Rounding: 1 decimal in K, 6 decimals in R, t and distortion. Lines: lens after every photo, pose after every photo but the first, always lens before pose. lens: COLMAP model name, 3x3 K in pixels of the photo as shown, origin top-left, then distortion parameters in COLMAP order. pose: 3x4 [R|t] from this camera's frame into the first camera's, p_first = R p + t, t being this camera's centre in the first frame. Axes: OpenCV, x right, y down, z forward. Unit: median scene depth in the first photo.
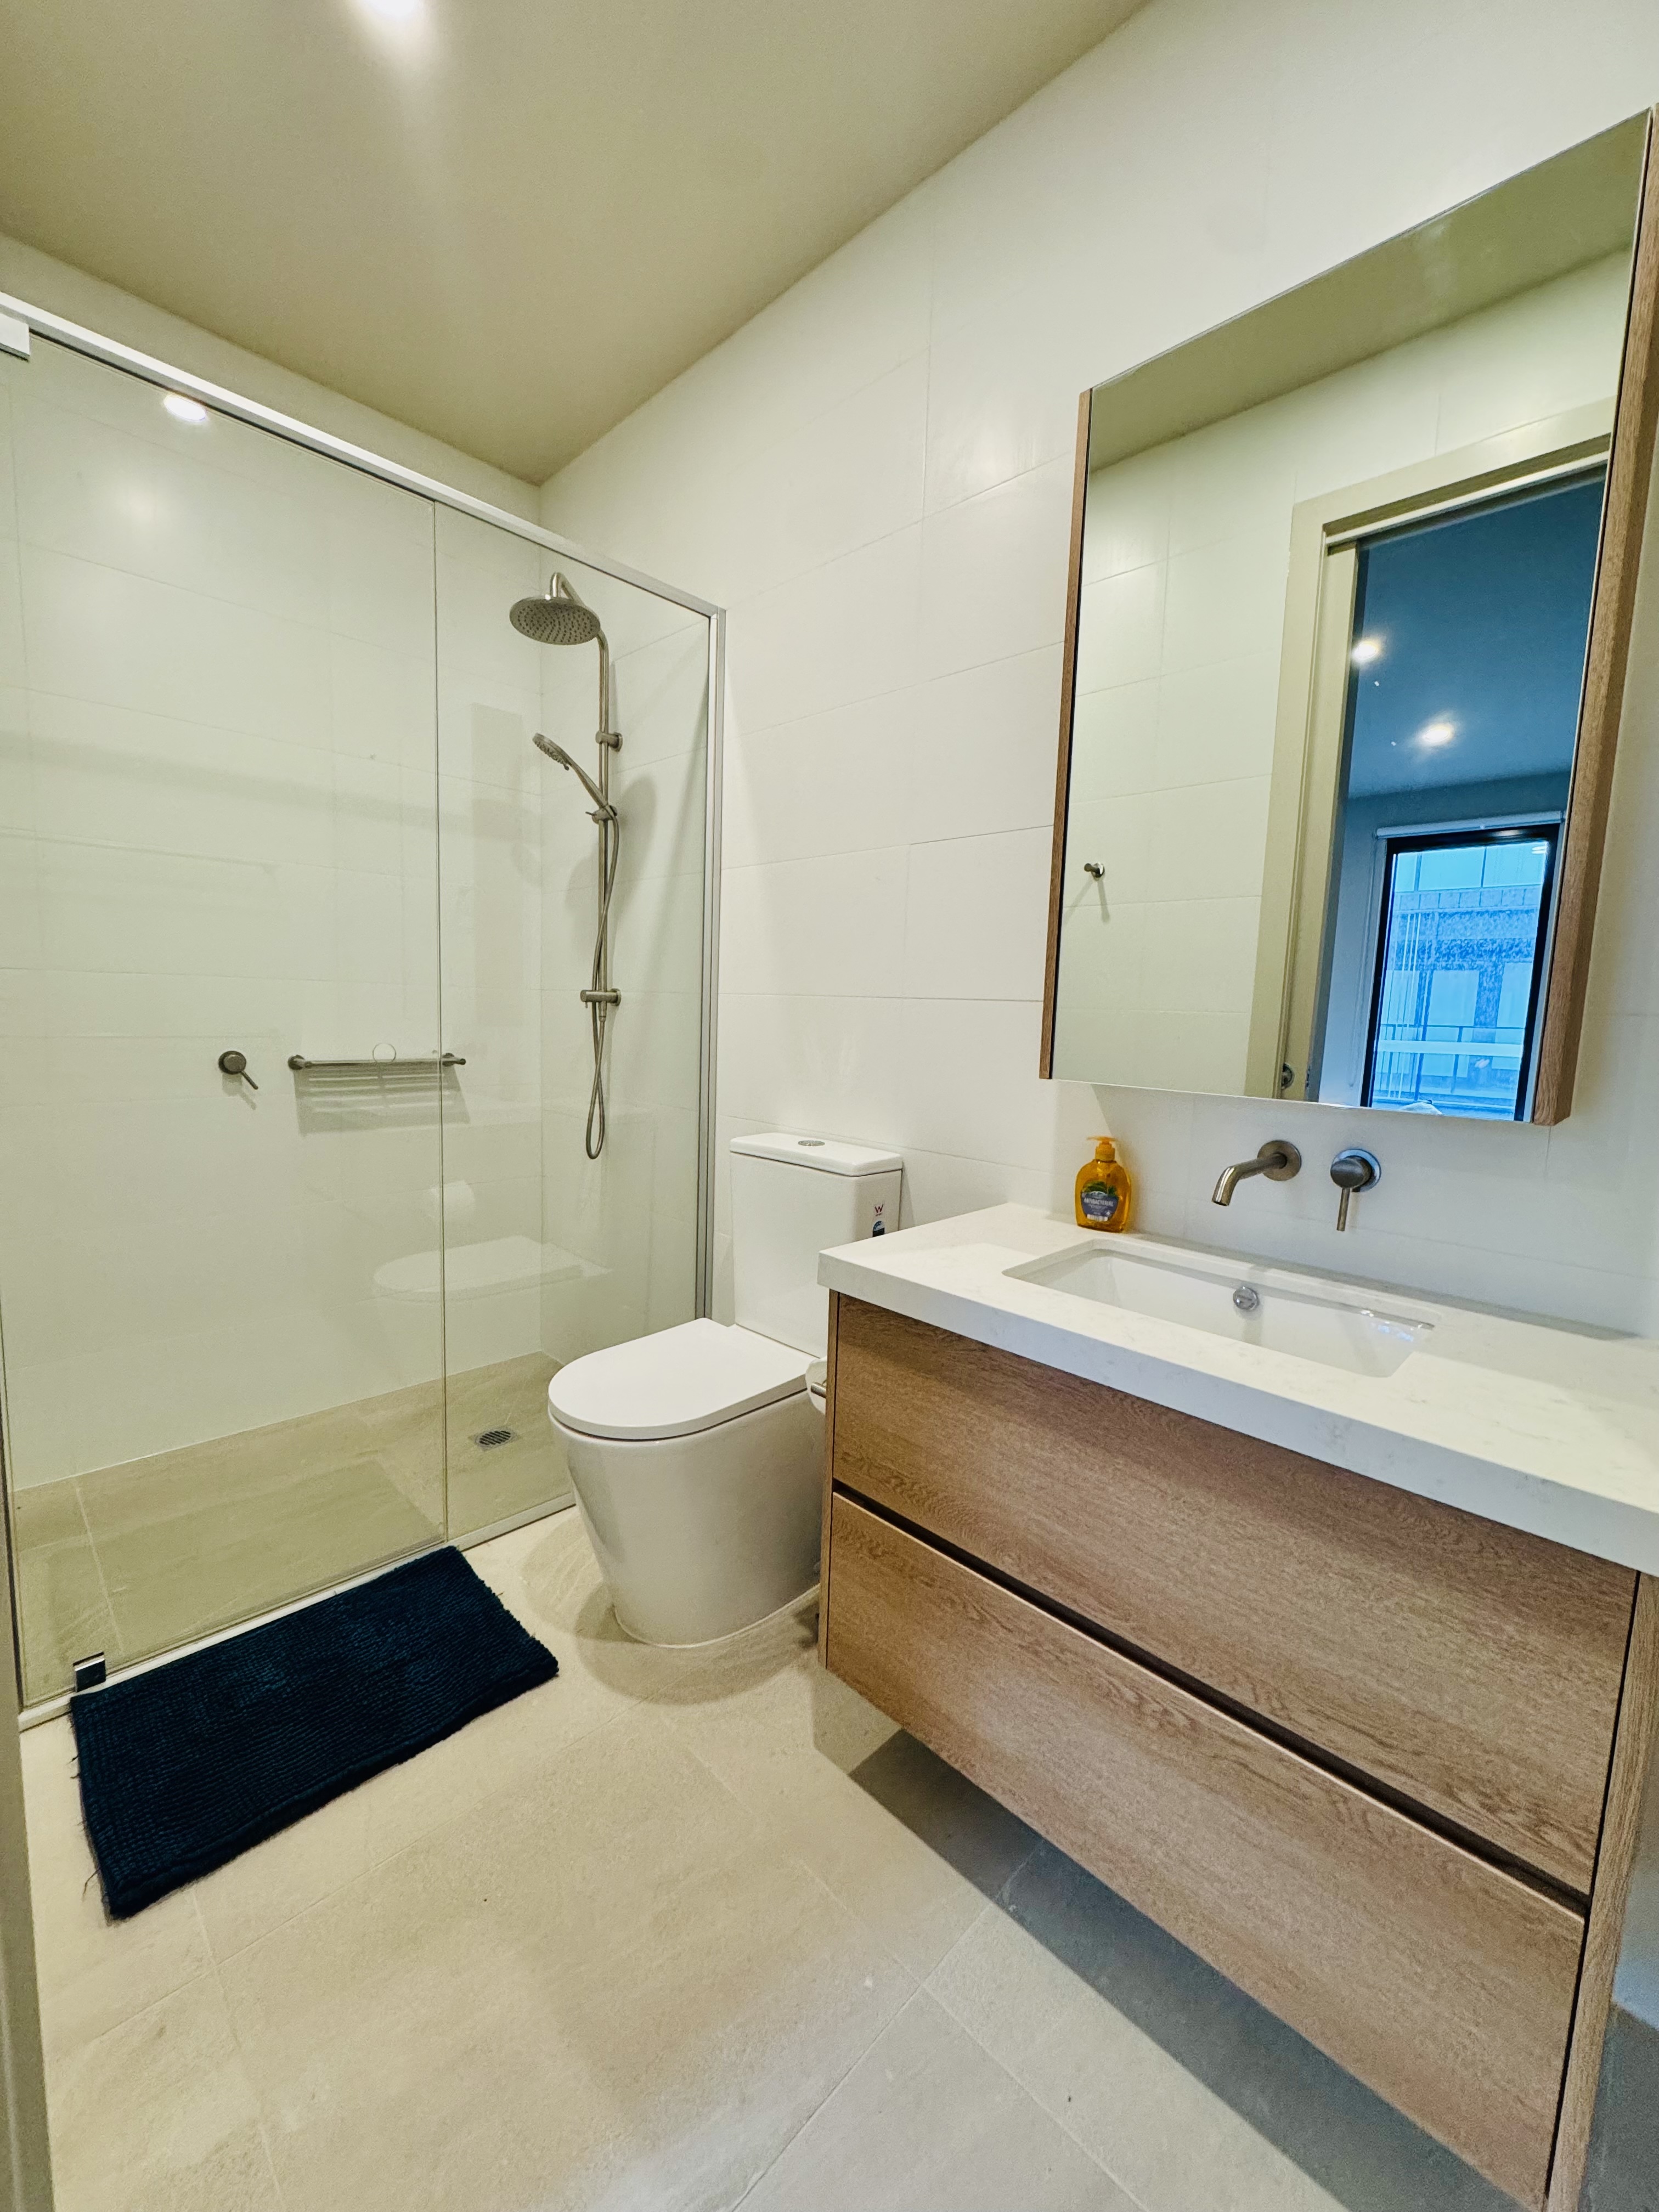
lens RADIAL K [[892.2, 0, 819.6], [0, 892.2, 1104.8], [0, 0, 1]] dist [-0.000345, 0.000016]
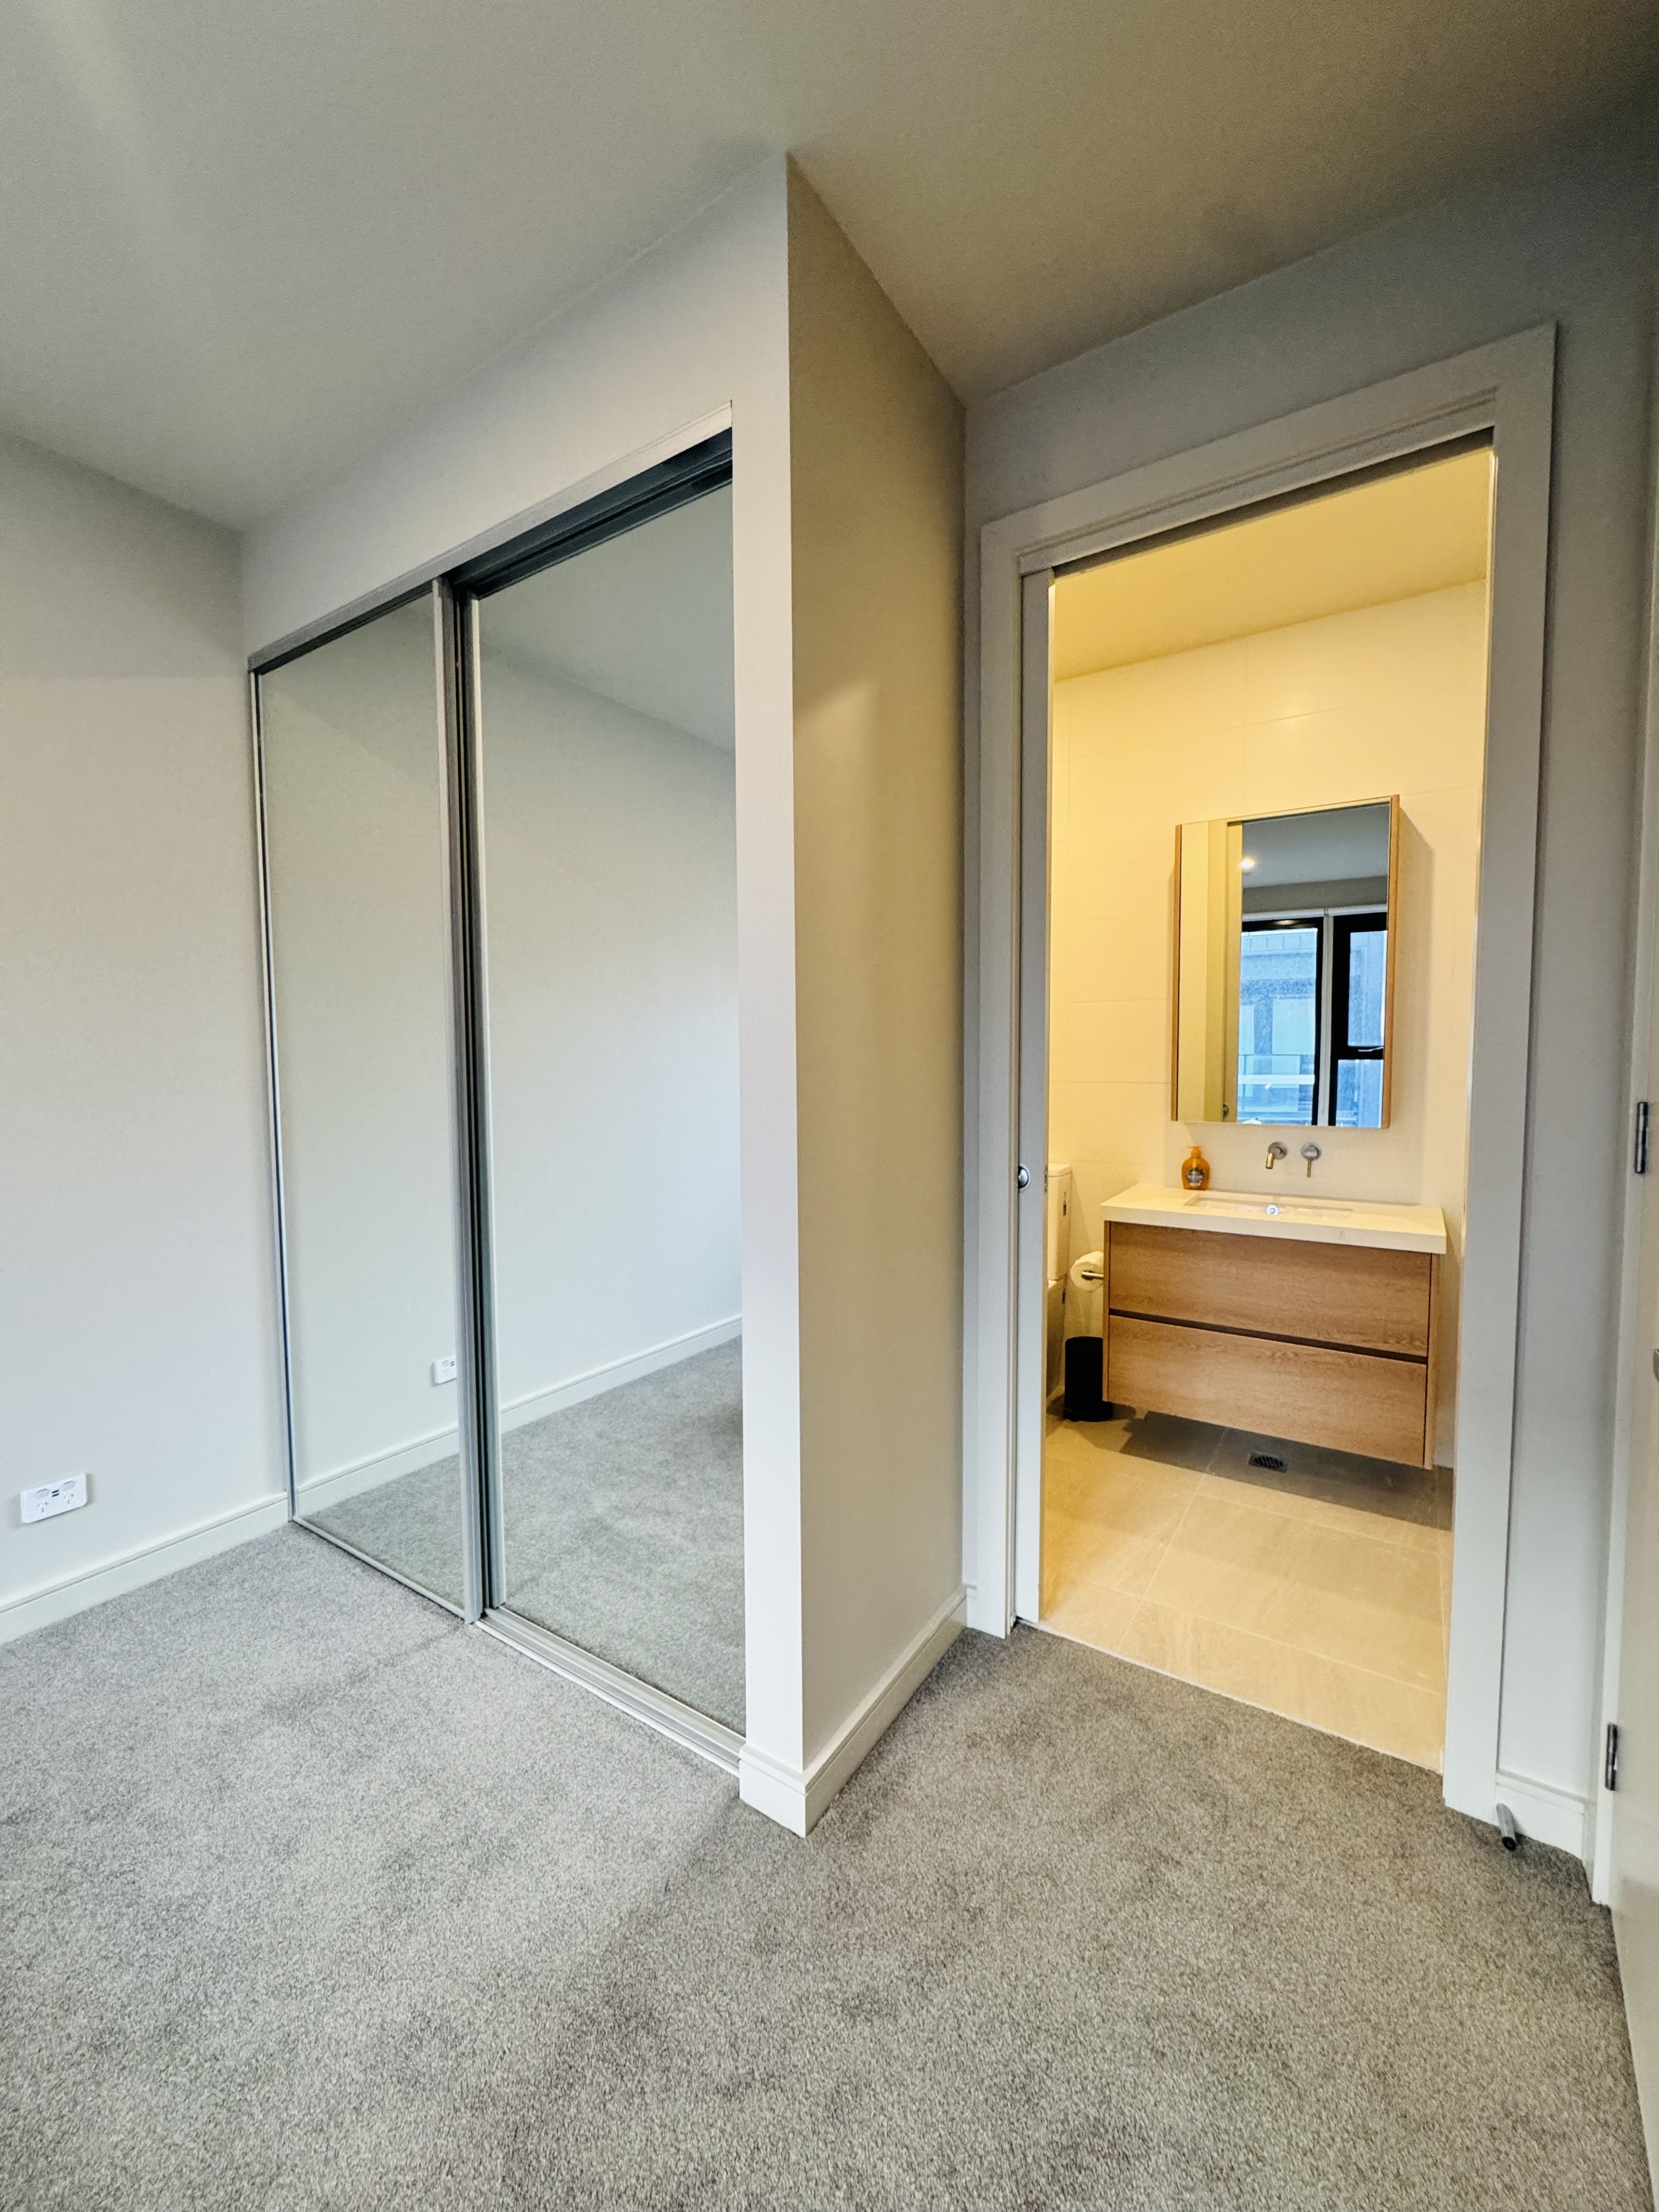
lens RADIAL K [[892.2, 0, 831.2], [0, 892.2, 1103.3], [0, 0, 1]] dist [-0.000345, 0.000016]
pose [[0.977957, -0.051188, 0.202434, -0.965052], [0.060169, 0.997447, -0.038462, -0.036608], [-0.199949, 0.049794, 0.978540, -0.928673]]
